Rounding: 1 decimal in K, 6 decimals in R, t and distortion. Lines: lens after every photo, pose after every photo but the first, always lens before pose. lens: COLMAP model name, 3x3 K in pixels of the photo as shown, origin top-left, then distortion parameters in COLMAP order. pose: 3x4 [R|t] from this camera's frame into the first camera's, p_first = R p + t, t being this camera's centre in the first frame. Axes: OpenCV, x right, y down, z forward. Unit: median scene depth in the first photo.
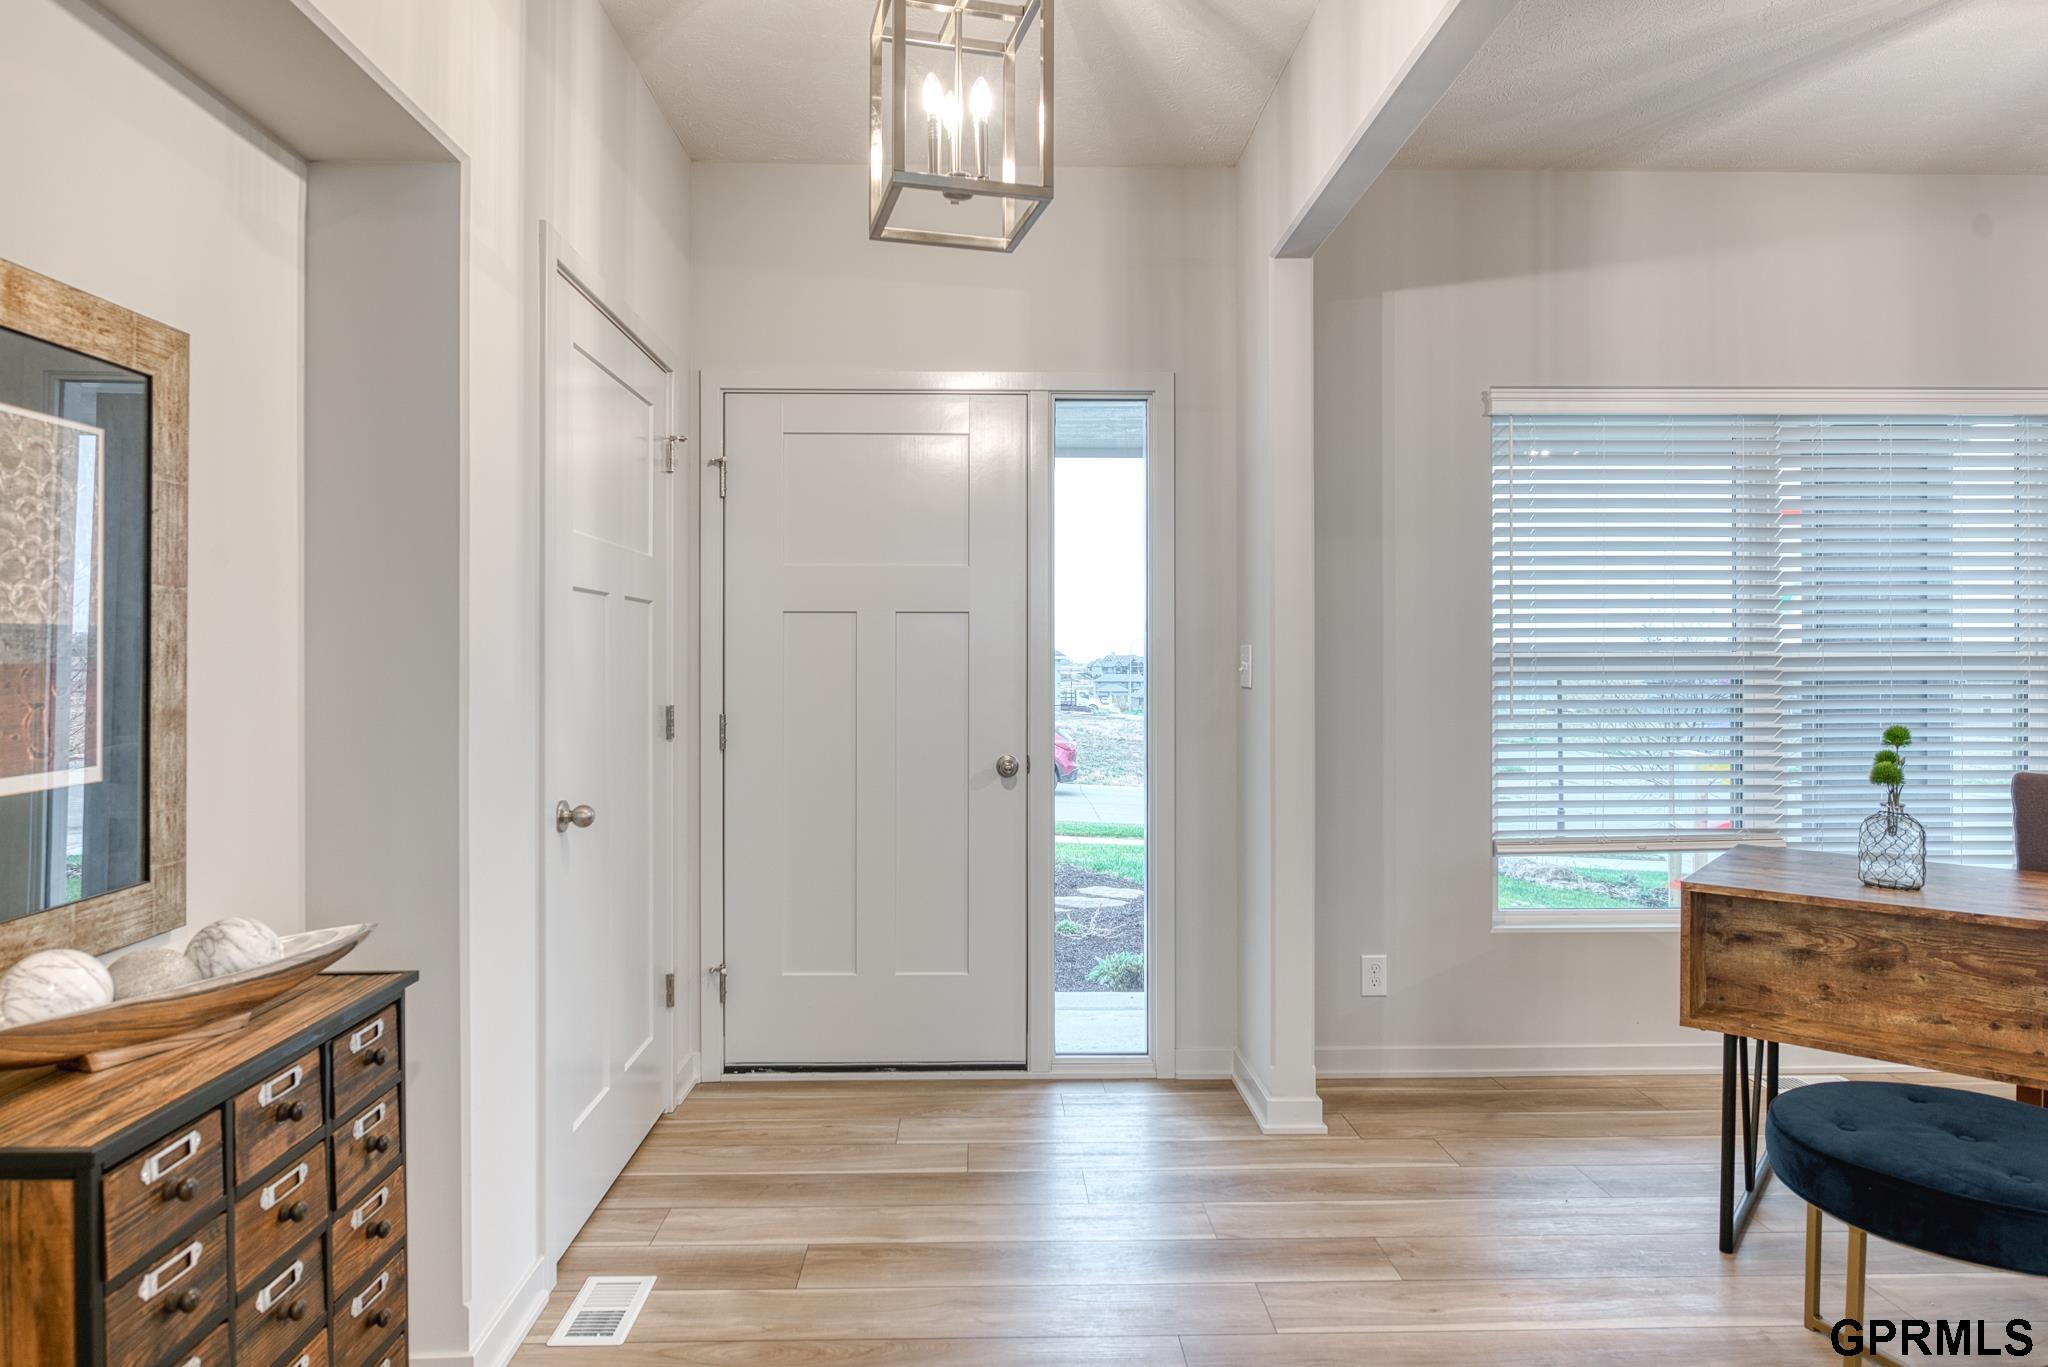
lens RADIAL K [[1119.8, 0, 1024.0], [0, 1119.8, 683.5], [0, 0, 1]] dist [0.001073, 0.000028]
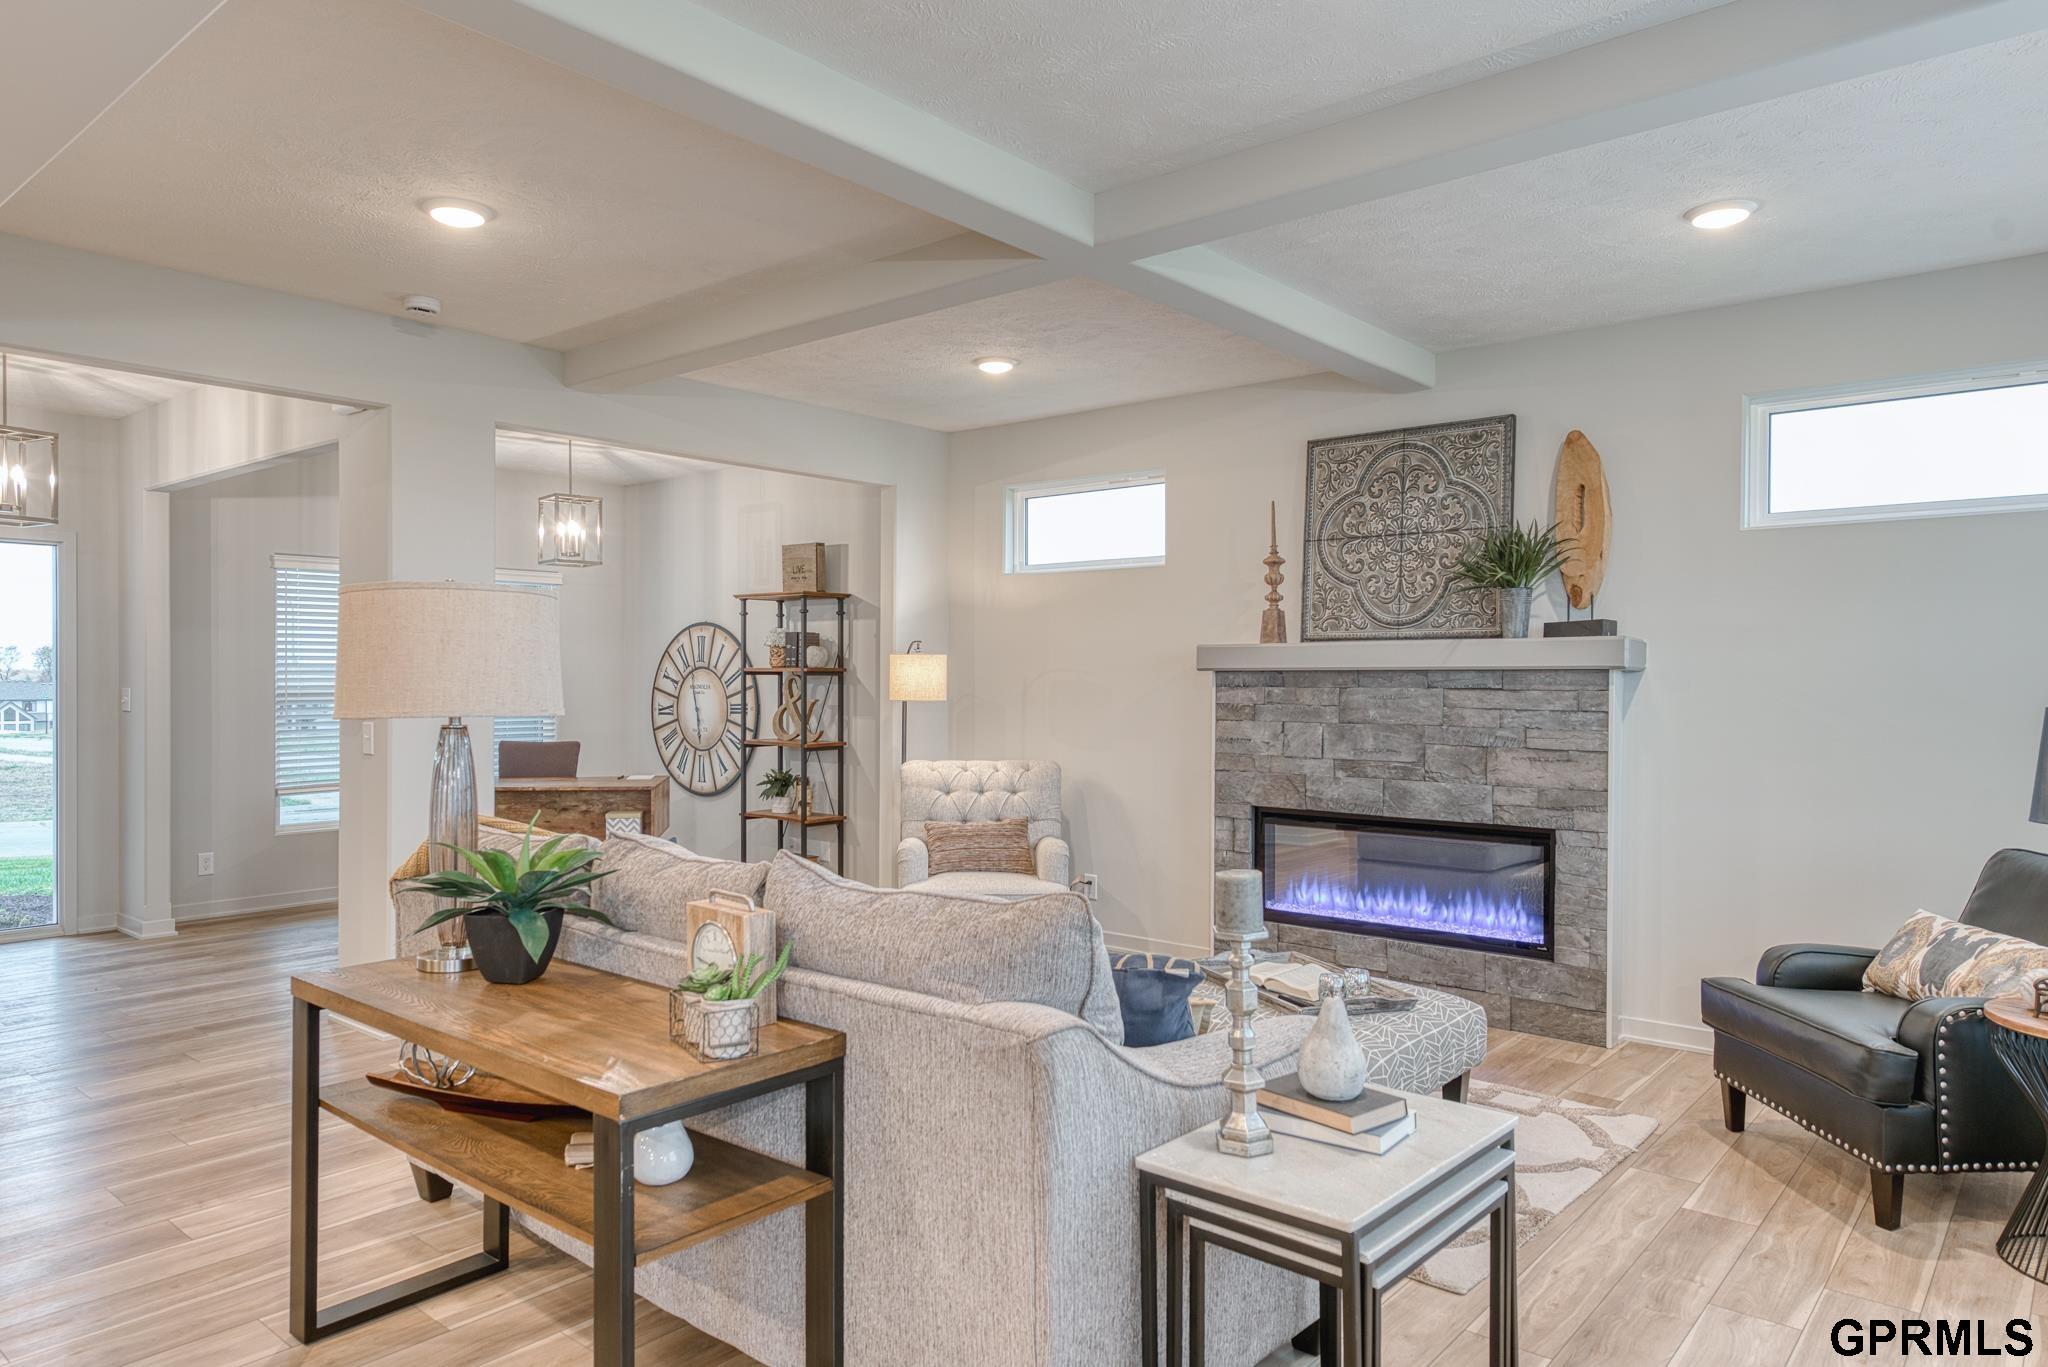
lens RADIAL K [[1276.5, 0, 1024.0], [0, 1276.5, 683.5], [0, 0, 1]] dist [0.004793, -0.004555]
pose [[0.660645, -0.002439, 0.750694, -0.388830], [0.002669, 0.999996, 0.000900, -0.038134], [-0.750693, 0.001409, 0.660649, -1.442234]]
